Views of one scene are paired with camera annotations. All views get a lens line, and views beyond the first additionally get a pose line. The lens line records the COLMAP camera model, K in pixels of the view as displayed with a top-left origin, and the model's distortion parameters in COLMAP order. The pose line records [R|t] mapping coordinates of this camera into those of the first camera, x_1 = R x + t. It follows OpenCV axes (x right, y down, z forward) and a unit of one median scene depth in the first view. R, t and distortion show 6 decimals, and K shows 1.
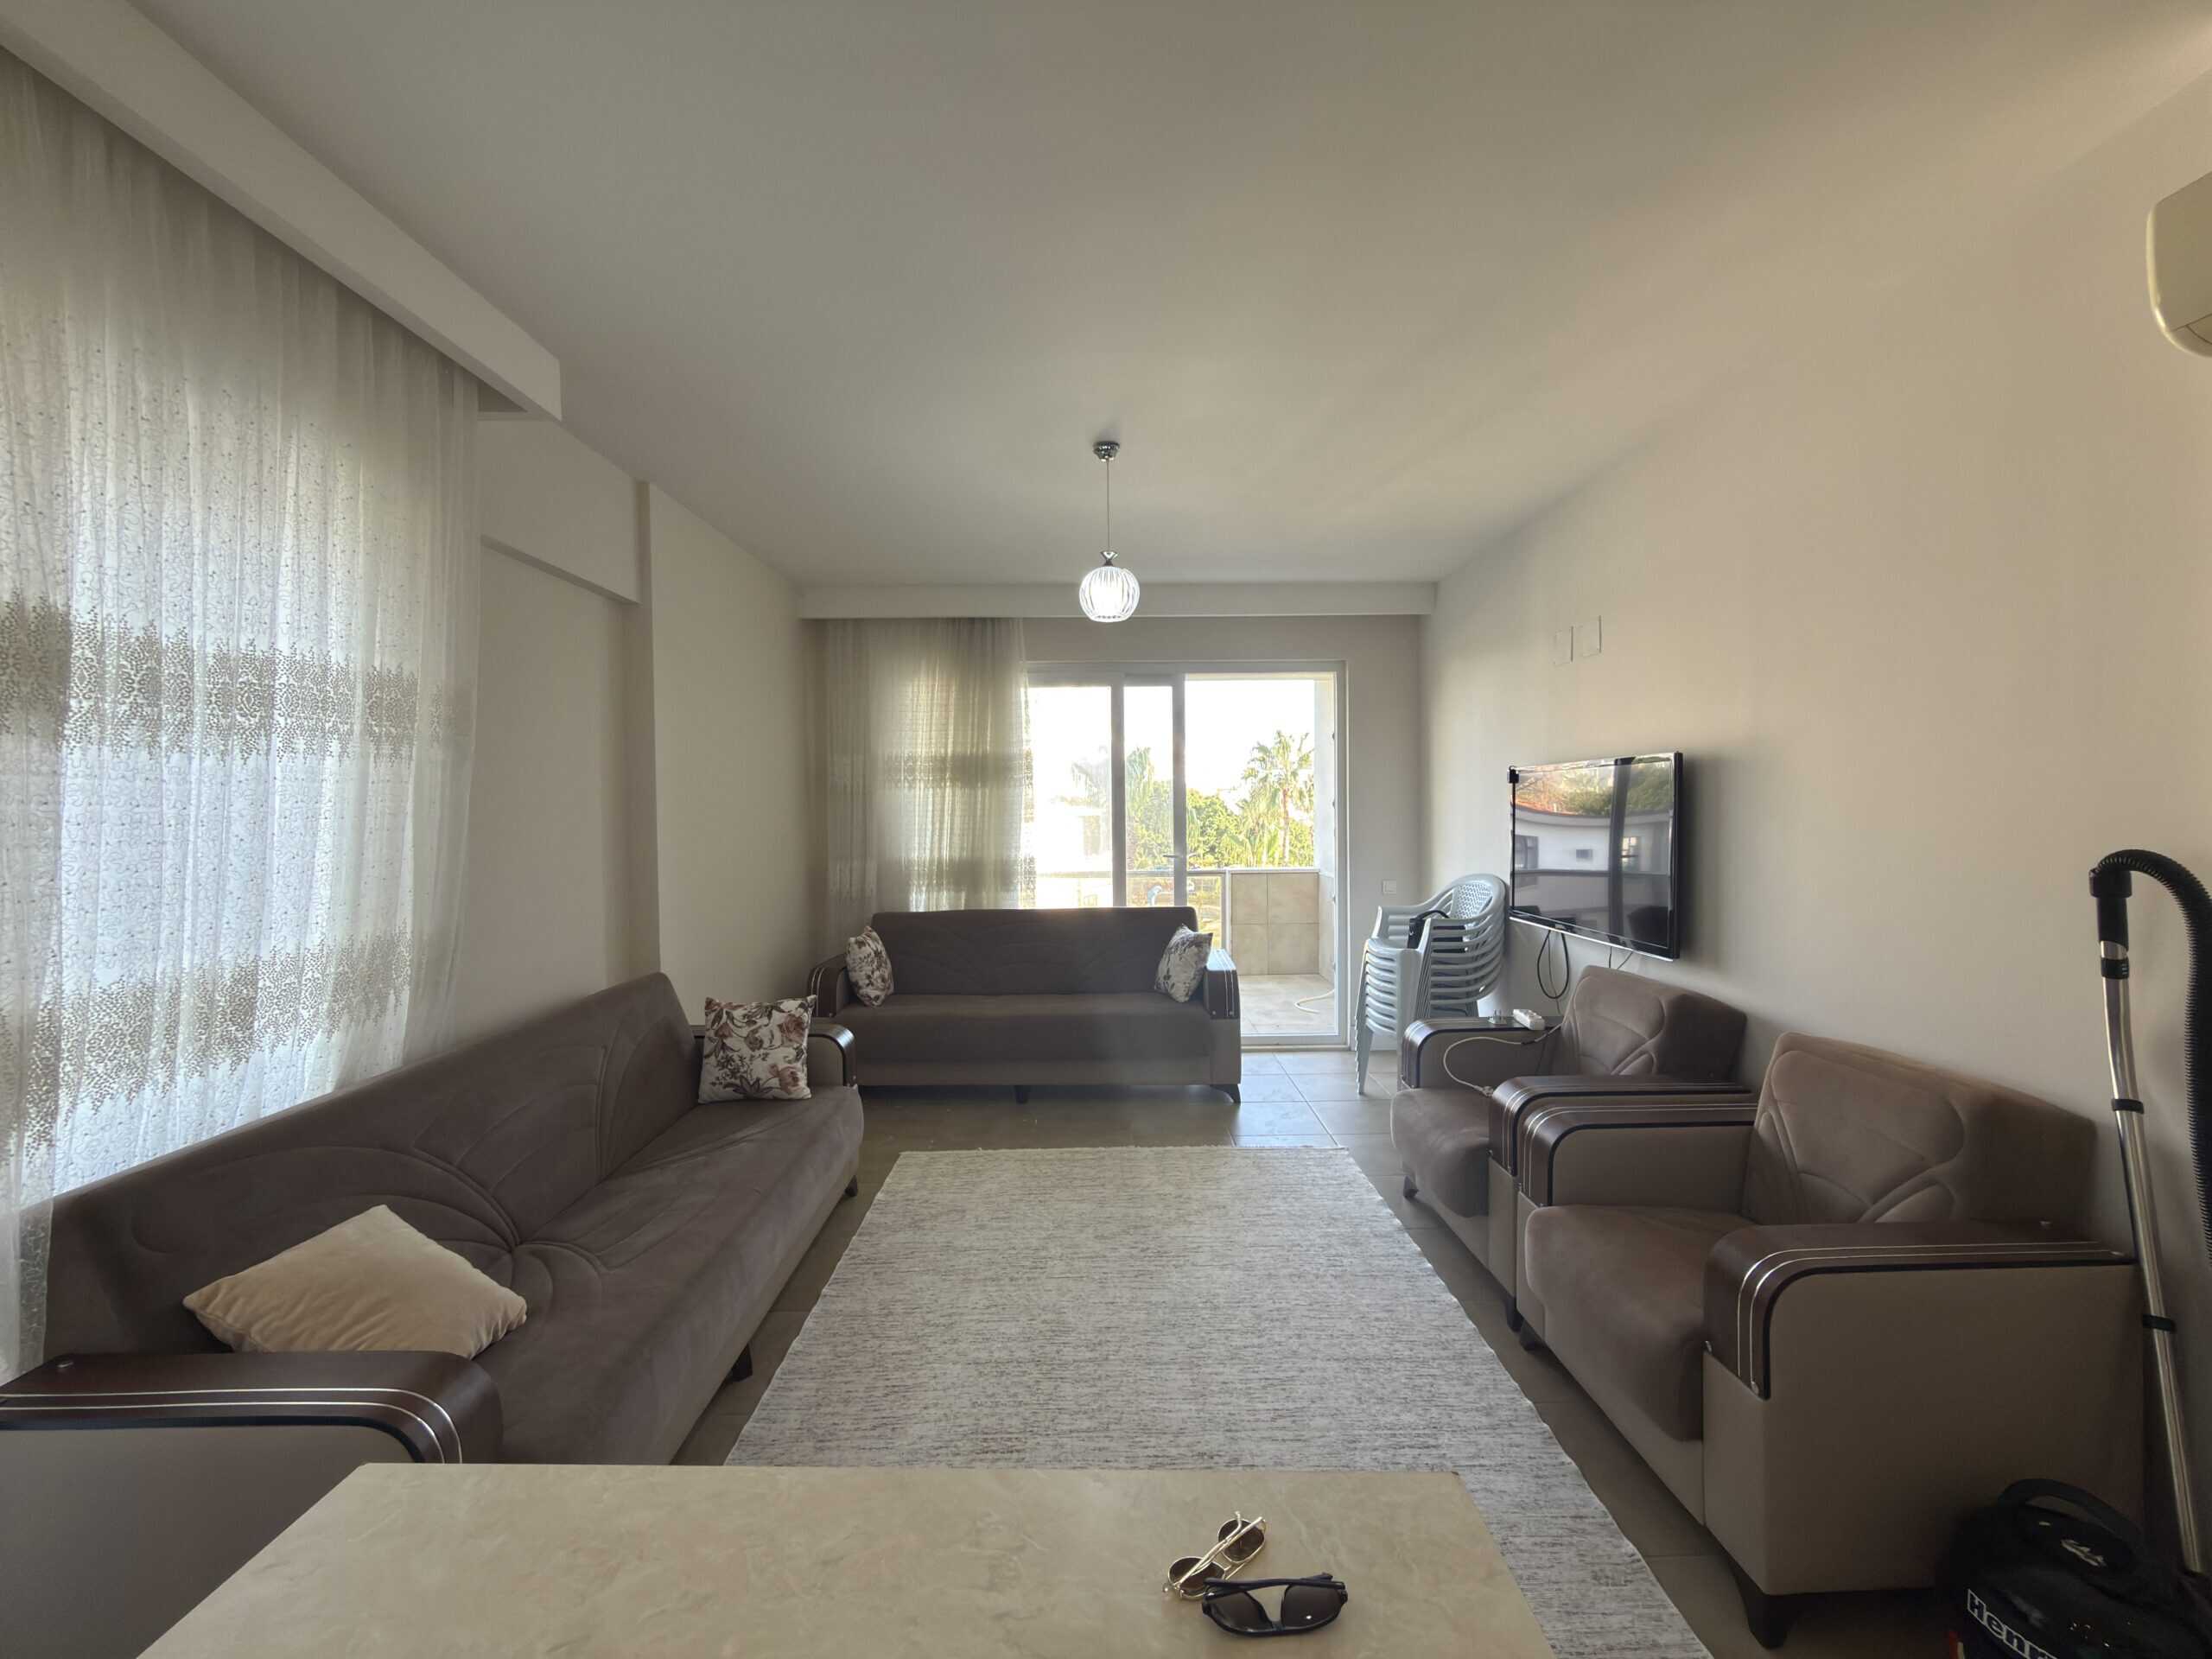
lens RADIAL K [[874.9, 0, 1108.7], [0, 874.9, 827.9], [0, 0, 1]] dist [0.000709, -0.000111]
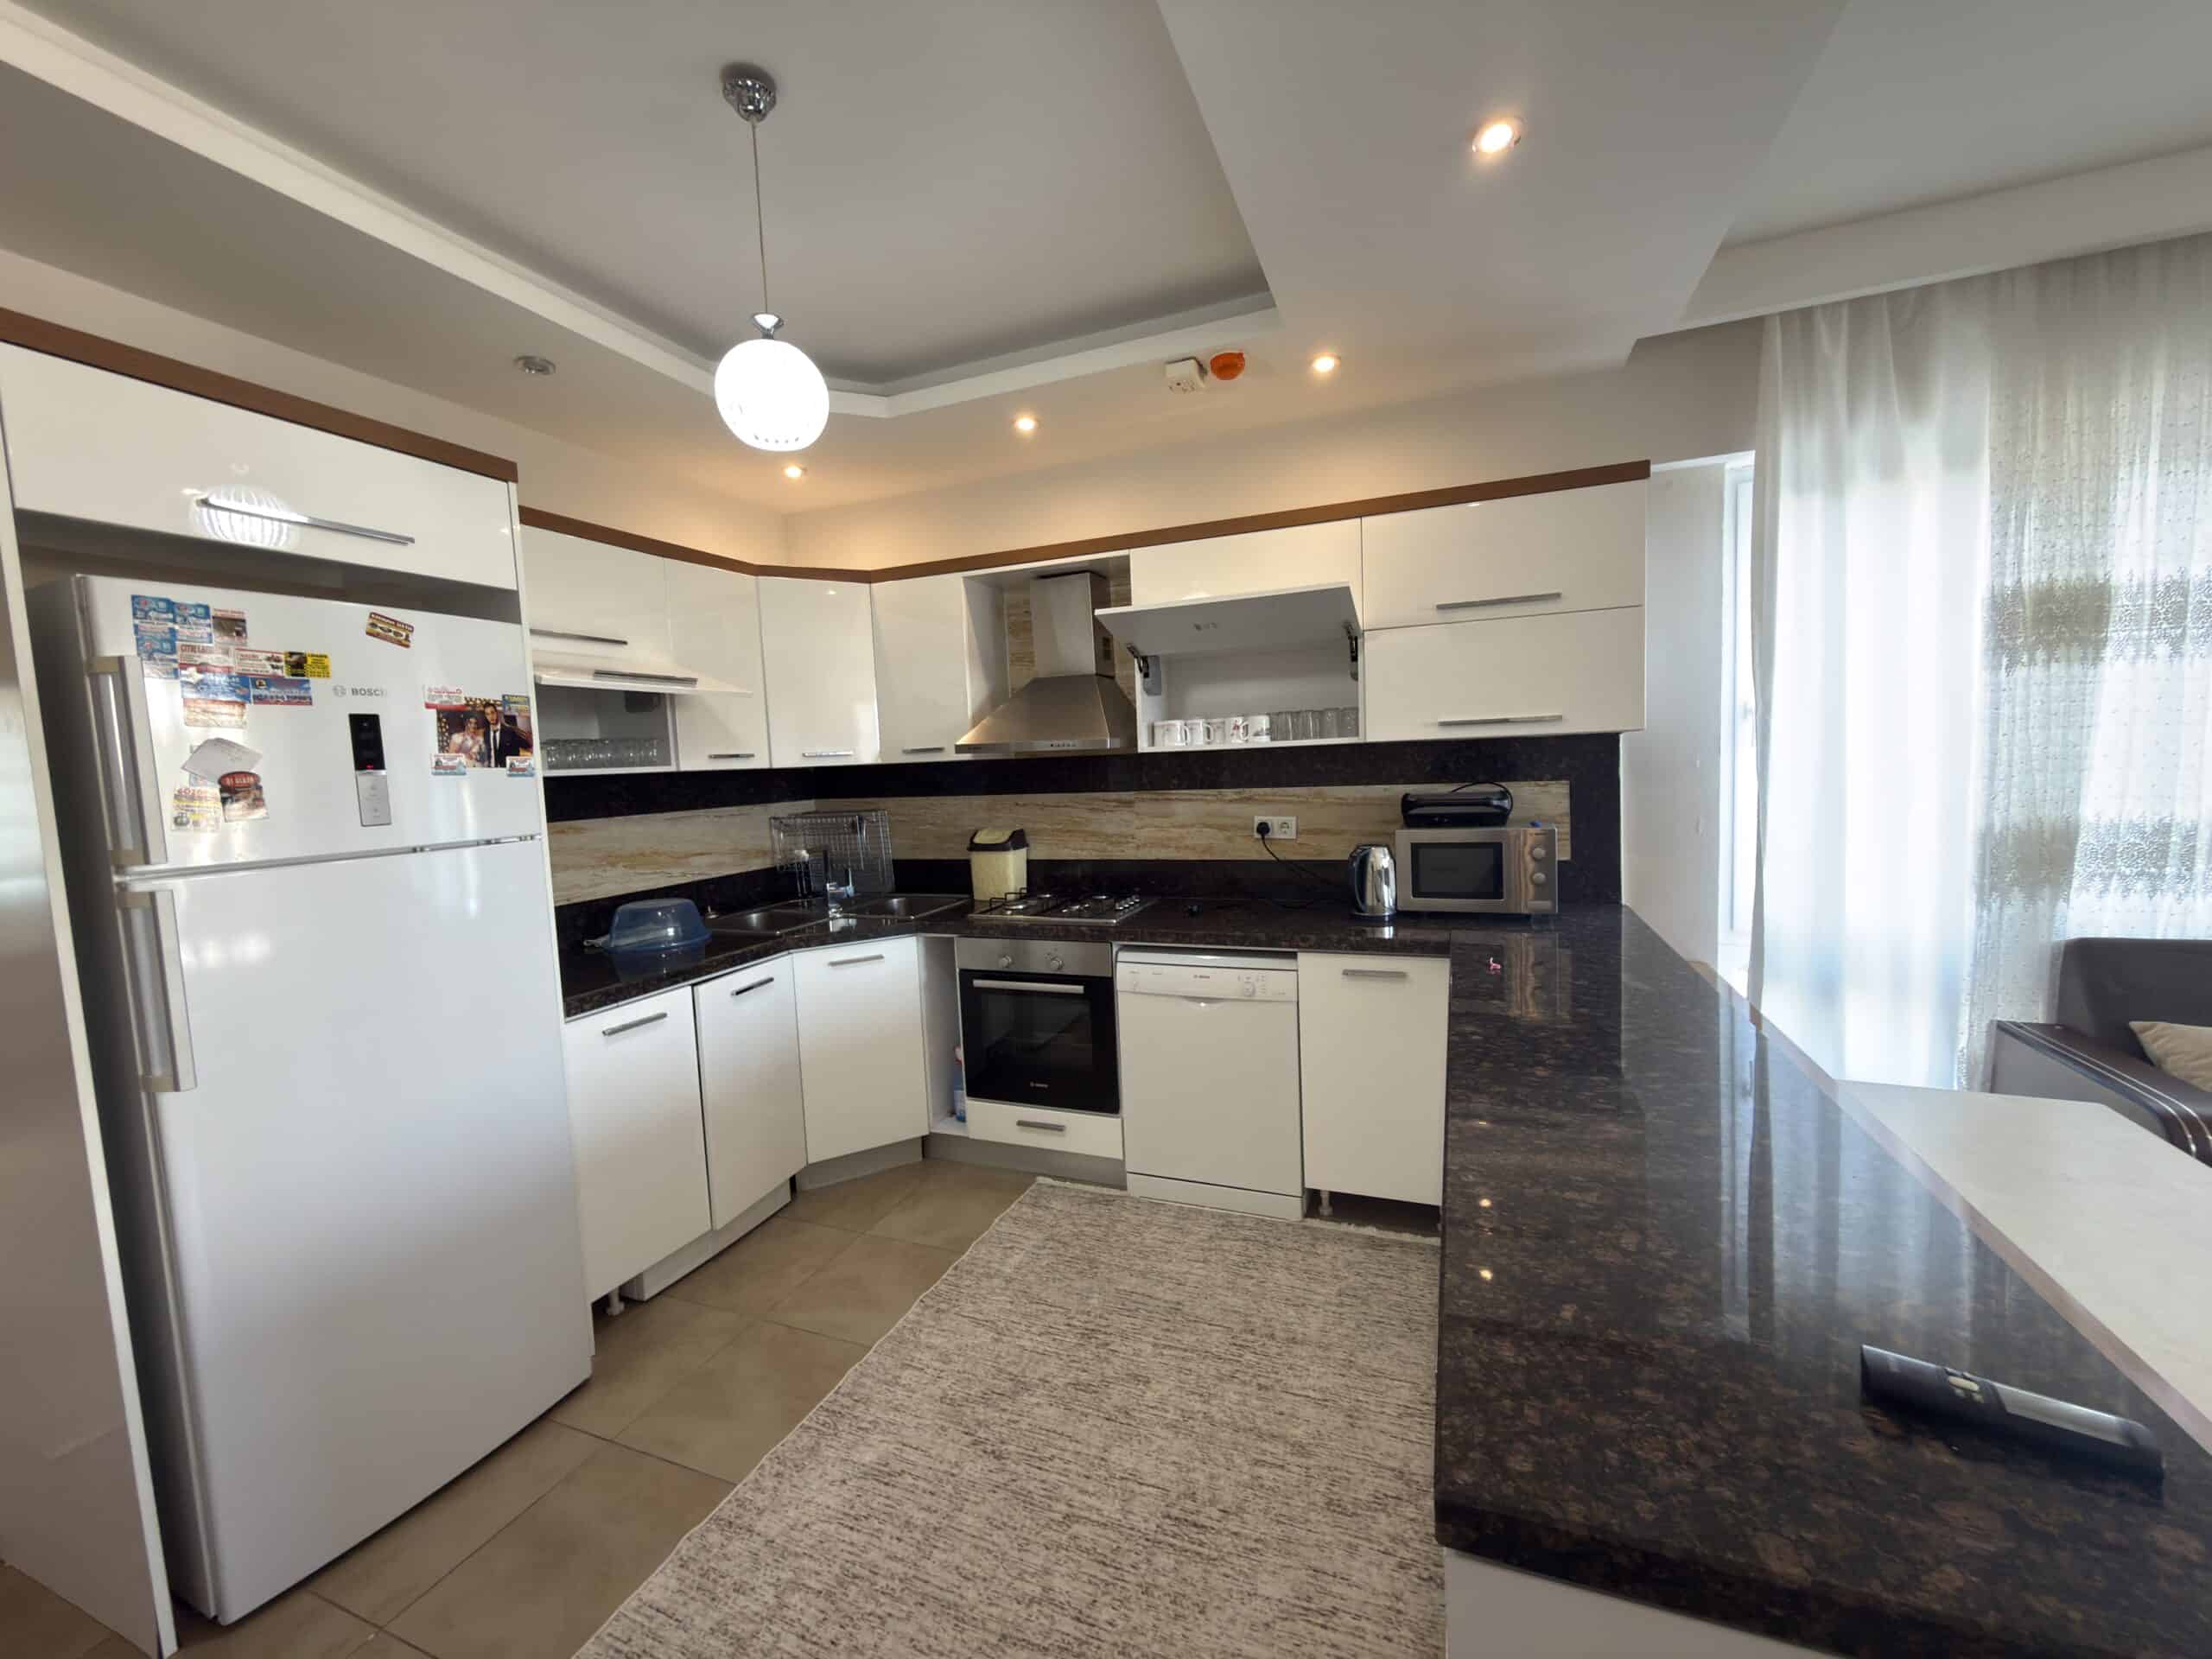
lens RADIAL K [[874.9, 0, 1108.7], [0, 874.9, 827.9], [0, 0, 1]] dist [0.000709, -0.000111]
pose [[-0.379949, 0.096974, -0.919910, 0.648122], [0.025799, 0.995214, 0.094257, 0.004765], [0.924648, 0.012081, -0.380632, -0.050451]]
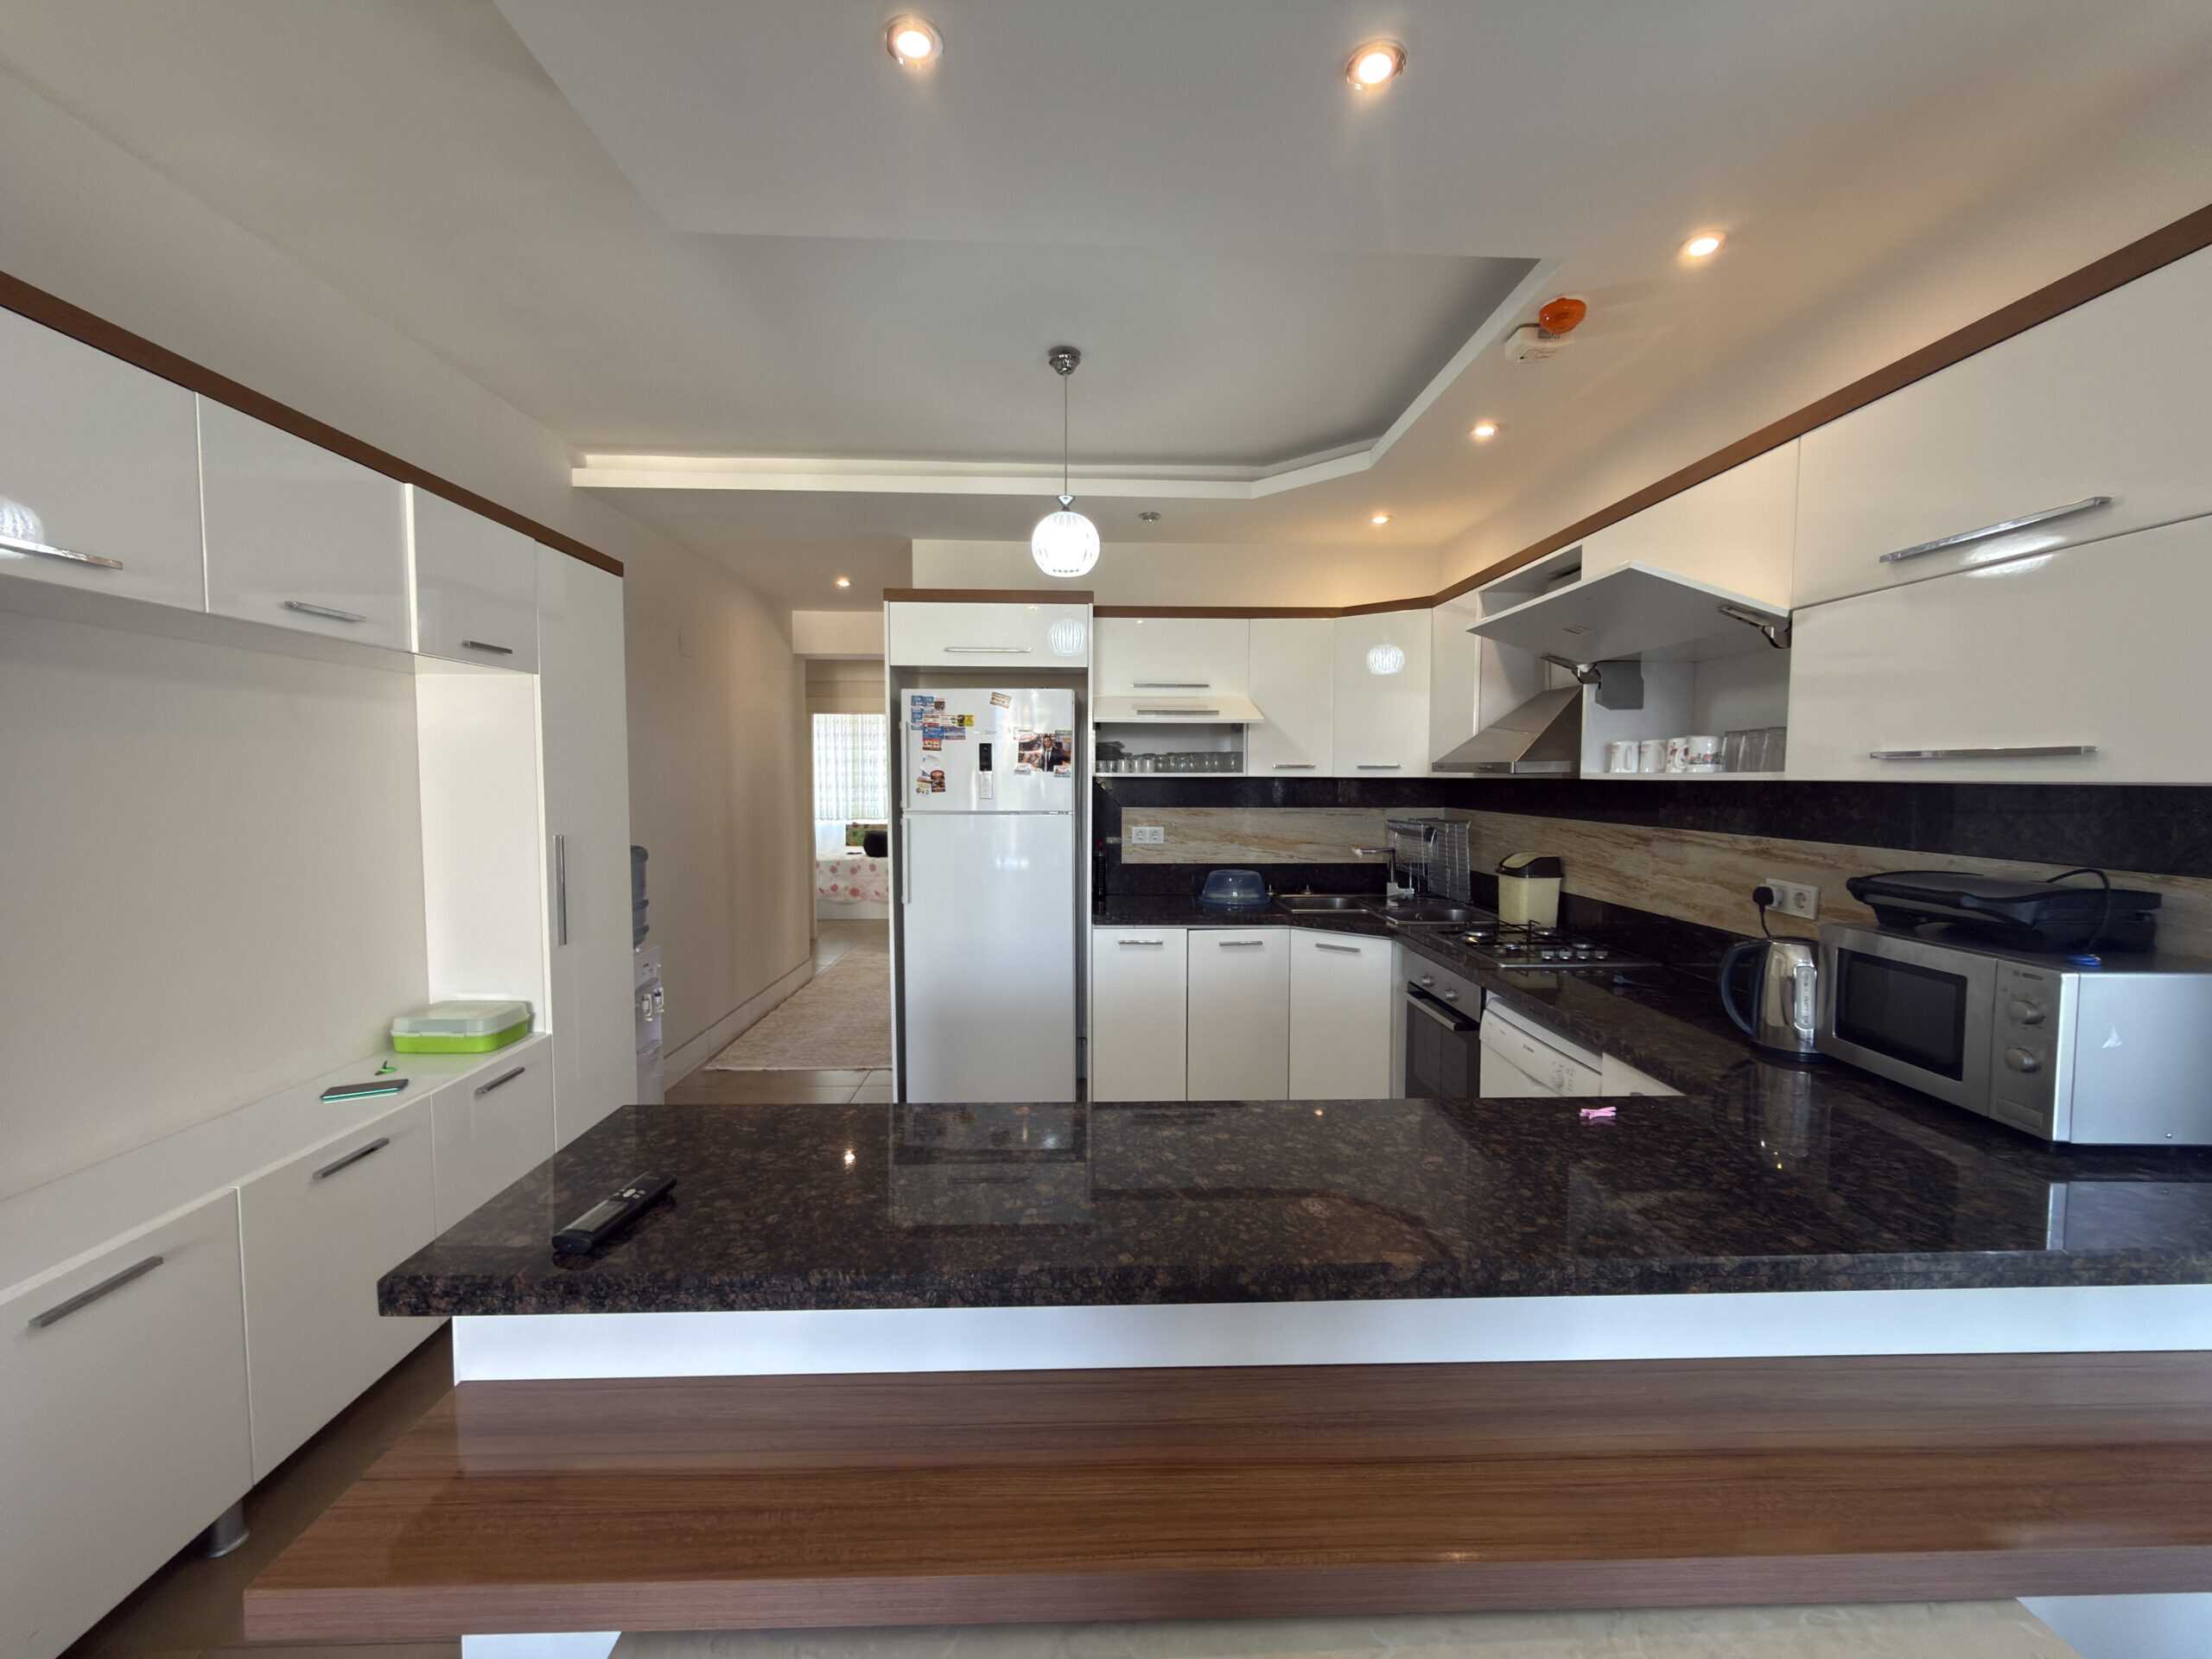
lens RADIAL K [[874.9, 0, 1108.7], [0, 874.9, 827.9], [0, 0, 1]] dist [0.000709, -0.000111]
pose [[-0.999744, 0.006509, -0.021688, -0.012933], [0.004735, 0.996714, 0.080862, -0.014356], [0.022143, 0.080738, -0.996489, 0.621239]]
